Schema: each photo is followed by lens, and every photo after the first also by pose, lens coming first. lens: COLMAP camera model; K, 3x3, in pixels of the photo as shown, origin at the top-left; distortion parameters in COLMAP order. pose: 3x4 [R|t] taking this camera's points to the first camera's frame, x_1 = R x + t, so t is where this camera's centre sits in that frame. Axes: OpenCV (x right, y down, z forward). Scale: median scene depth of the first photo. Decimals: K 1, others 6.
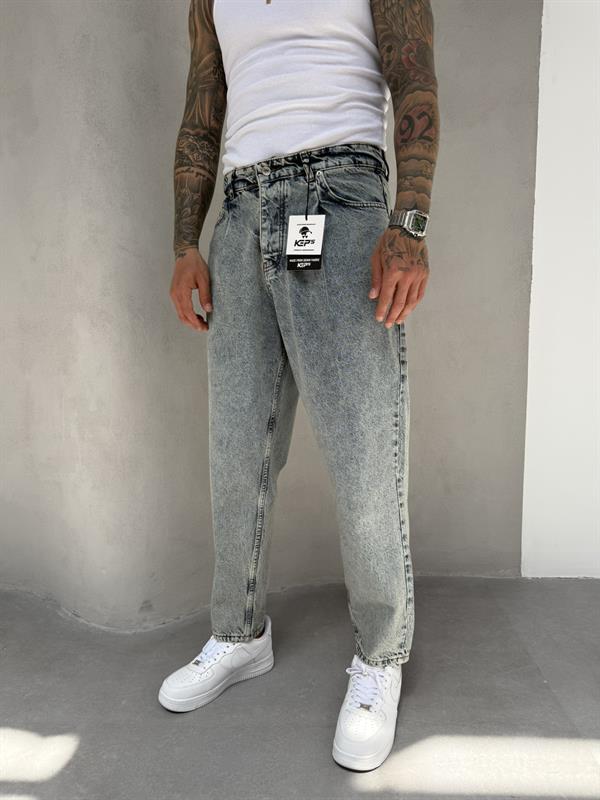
lens RADIAL K [[569.4, 0, 298.6], [0, 569.4, 404.7], [0, 0, 1]] dist [-0.006535, -0.013808]
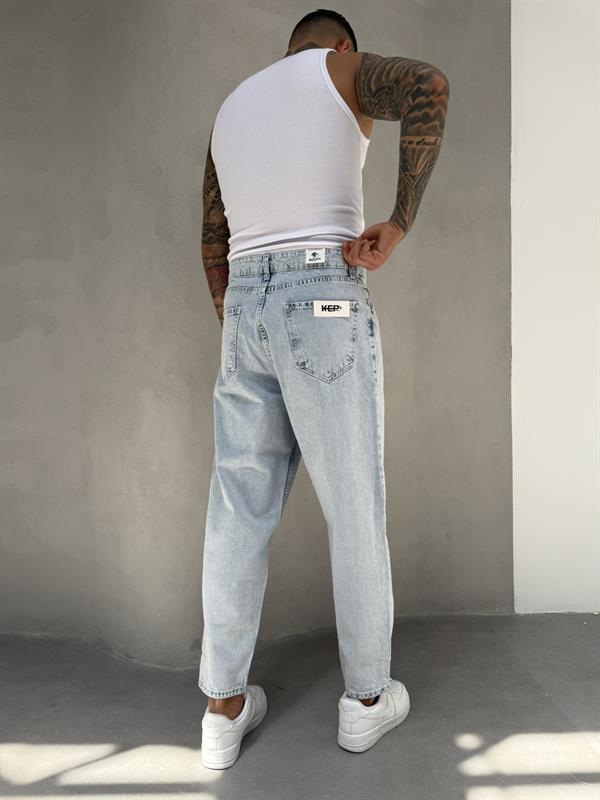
lens RADIAL K [[569.4, 0, 301.6], [0, 569.4, 400.3], [0, 0, 1]] dist [-0.006535, -0.013808]
pose [[0.997880, -0.002862, 0.065023, -0.132334], [0.010149, 0.993654, -0.112025, 0.001194], [-0.064290, 0.112448, 0.991576, -0.185111]]
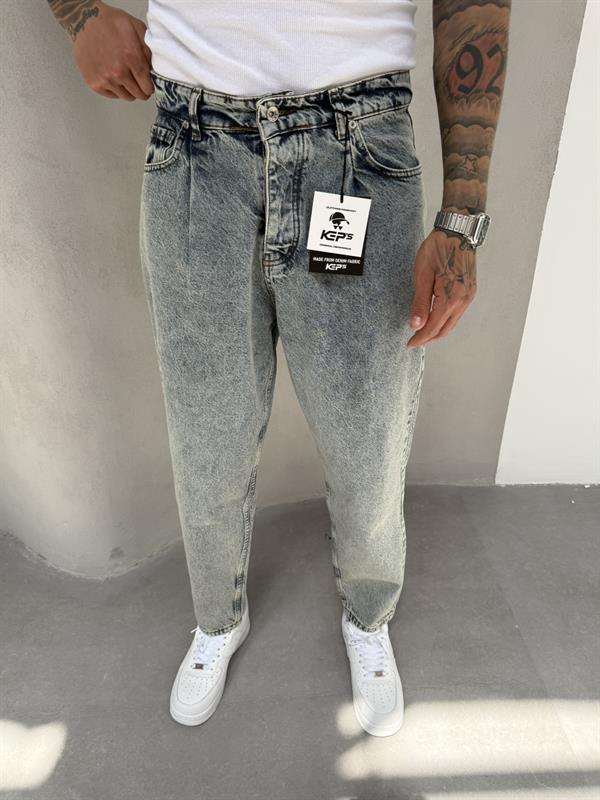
lens RADIAL K [[569.4, 0, 300.7], [0, 569.4, 405.3], [0, 0, 1]] dist [-0.006535, -0.013808]
pose [[0.997075, -0.022428, 0.073058, -0.023073], [-0.005004, 0.934760, 0.355244, -0.220907], [-0.076259, -0.354571, 0.931914, 0.174131]]
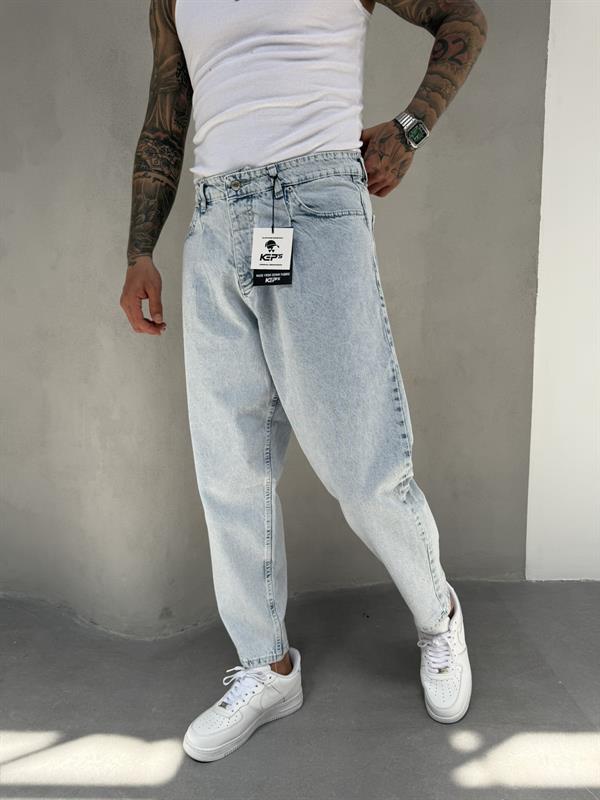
lens RADIAL K [[569.4, 0, 298.2], [0, 569.4, 401.8], [0, 0, 1]] dist [-0.006535, -0.013808]
pose [[0.999297, 0.003296, 0.037355, -0.072779], [-0.002951, 0.999952, -0.009303, -0.011983], [-0.037384, 0.009186, 0.999259, -0.020249]]
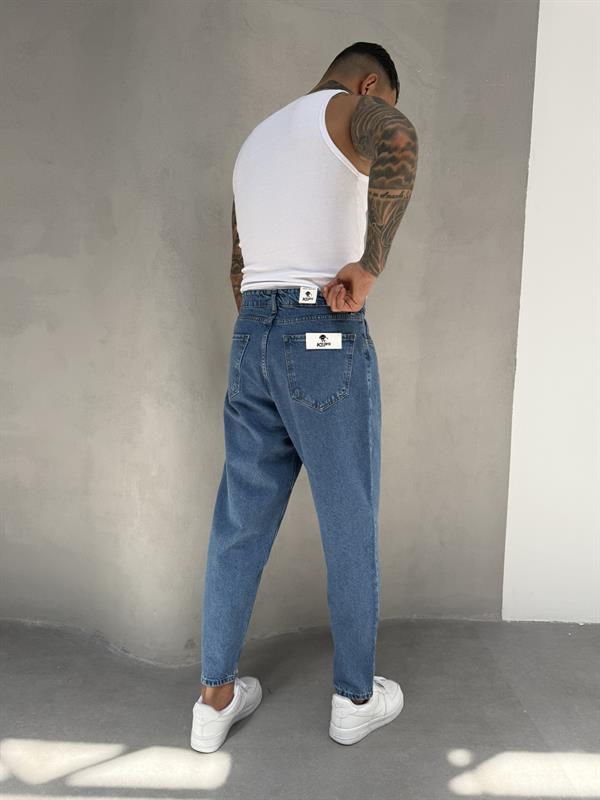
lens RADIAL K [[569.4, 0, 302.1], [0, 569.4, 404.3], [0, 0, 1]] dist [-0.006535, -0.013808]
pose [[0.997709, 0.035523, 0.057583, -0.124029], [-0.033010, 0.998486, -0.044008, -0.093023], [-0.059059, 0.042007, 0.997370, -0.196762]]
